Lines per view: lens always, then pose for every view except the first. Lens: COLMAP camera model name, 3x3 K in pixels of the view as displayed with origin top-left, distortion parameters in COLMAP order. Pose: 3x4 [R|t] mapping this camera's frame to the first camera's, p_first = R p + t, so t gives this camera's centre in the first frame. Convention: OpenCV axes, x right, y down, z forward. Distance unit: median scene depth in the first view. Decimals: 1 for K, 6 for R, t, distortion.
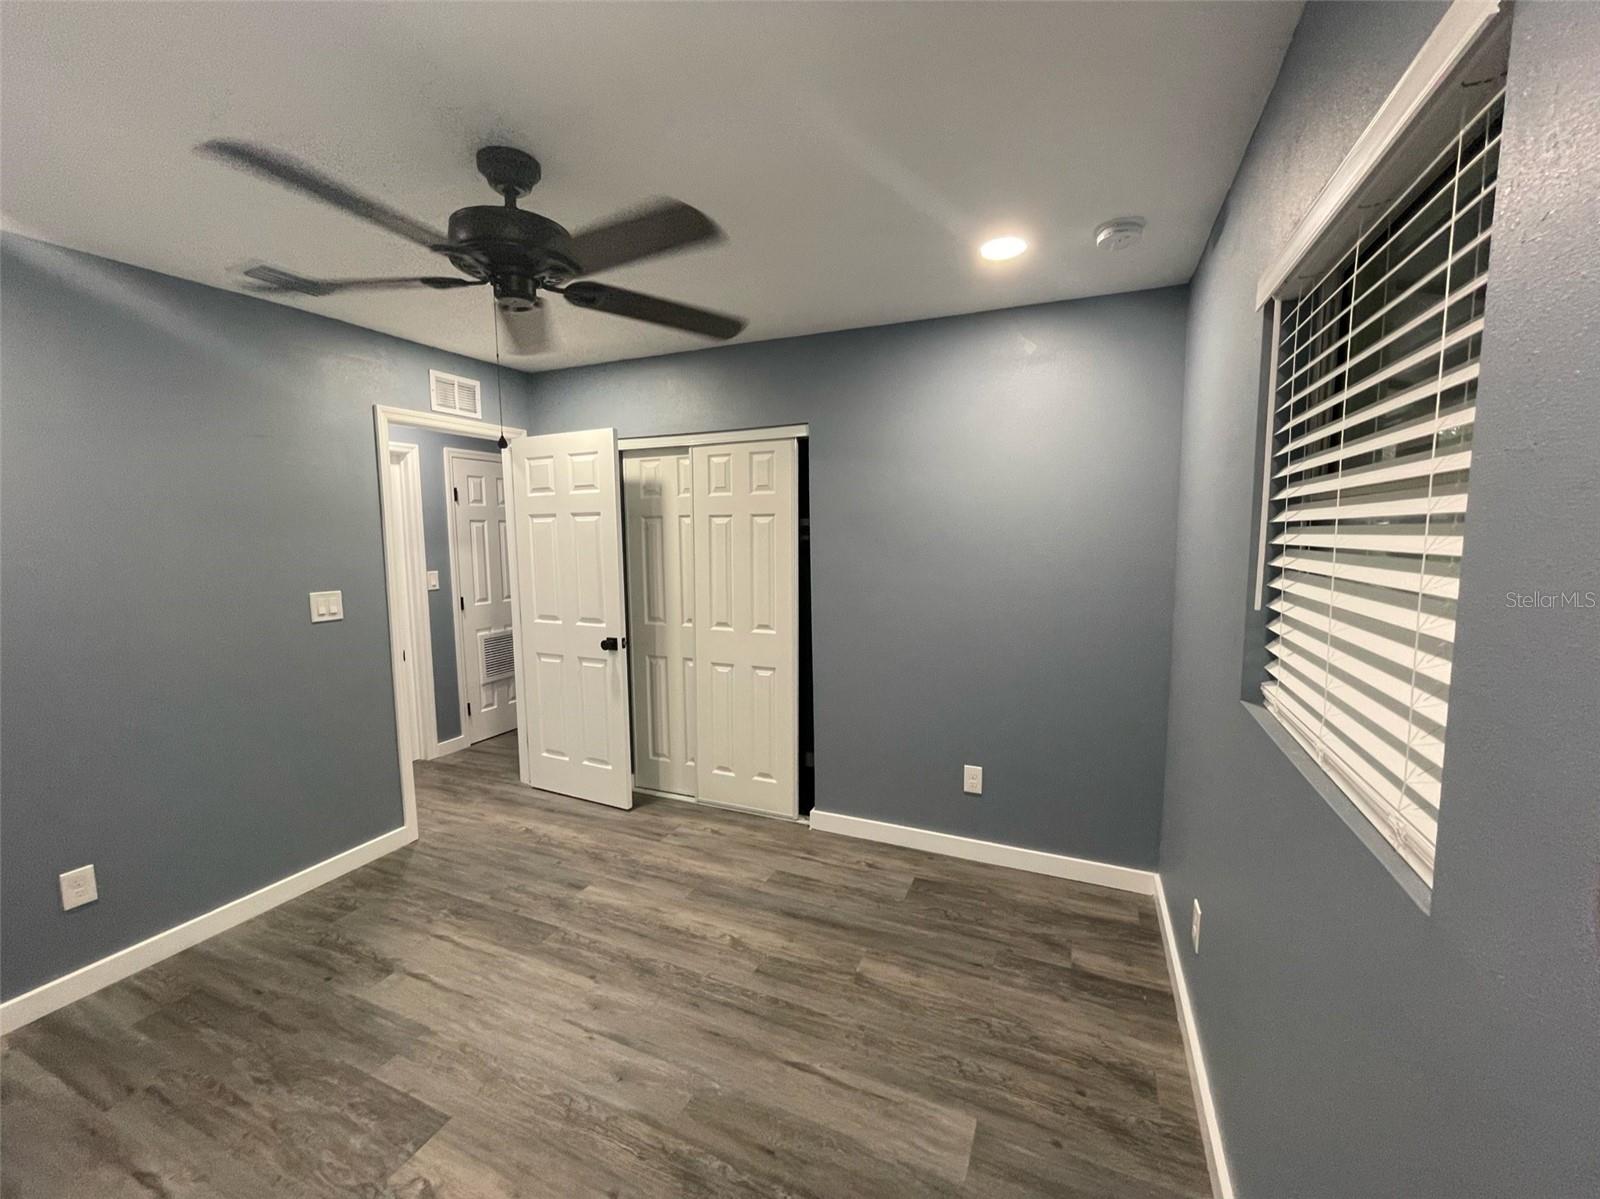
lens RADIAL K [[649.7, 0, 799.4], [0, 649.7, 593.6], [0, 0, 1]] dist [-0.001933, 0.002655]
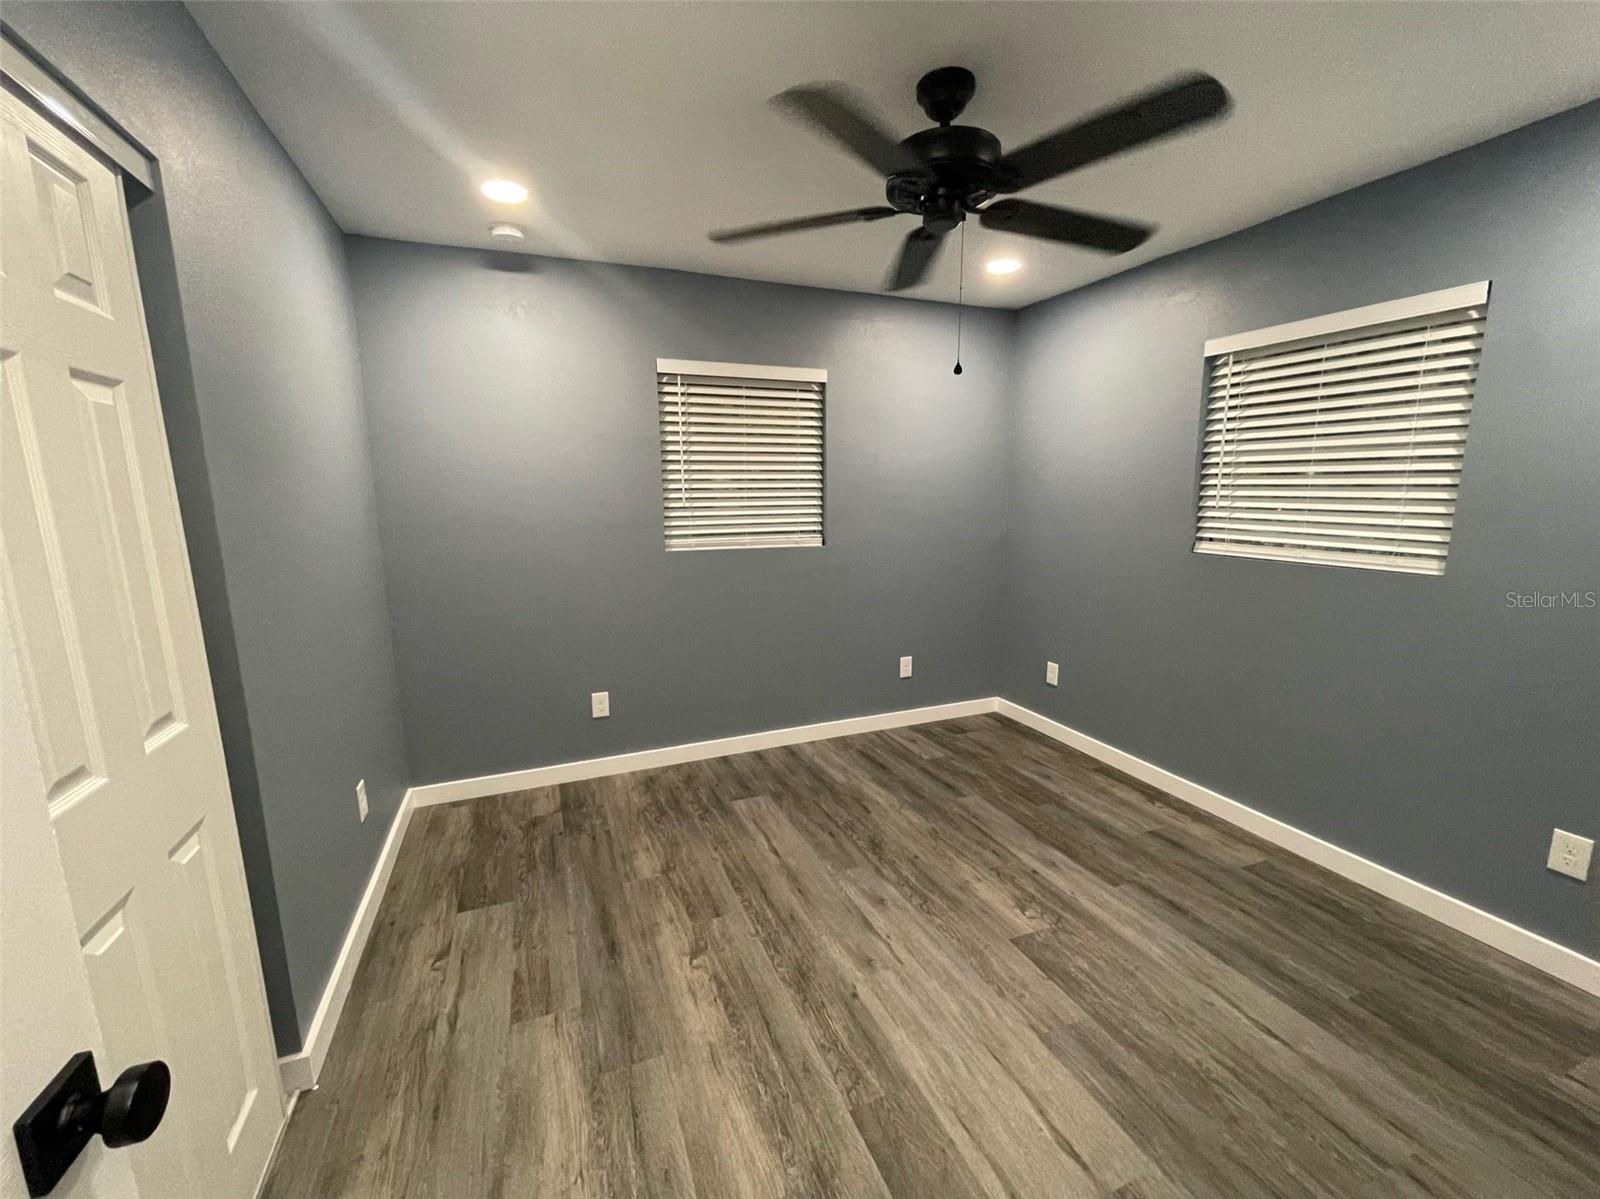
lens RADIAL K [[649.7, 0, 800.4], [0, 649.7, 598.7], [0, 0, 1]] dist [-0.001933, 0.002655]
pose [[-0.720368, -0.098977, 0.686494, -0.807643], [0.081359, 0.970874, 0.225352, -0.089573], [-0.688804, 0.218188, -0.691334, 1.552440]]
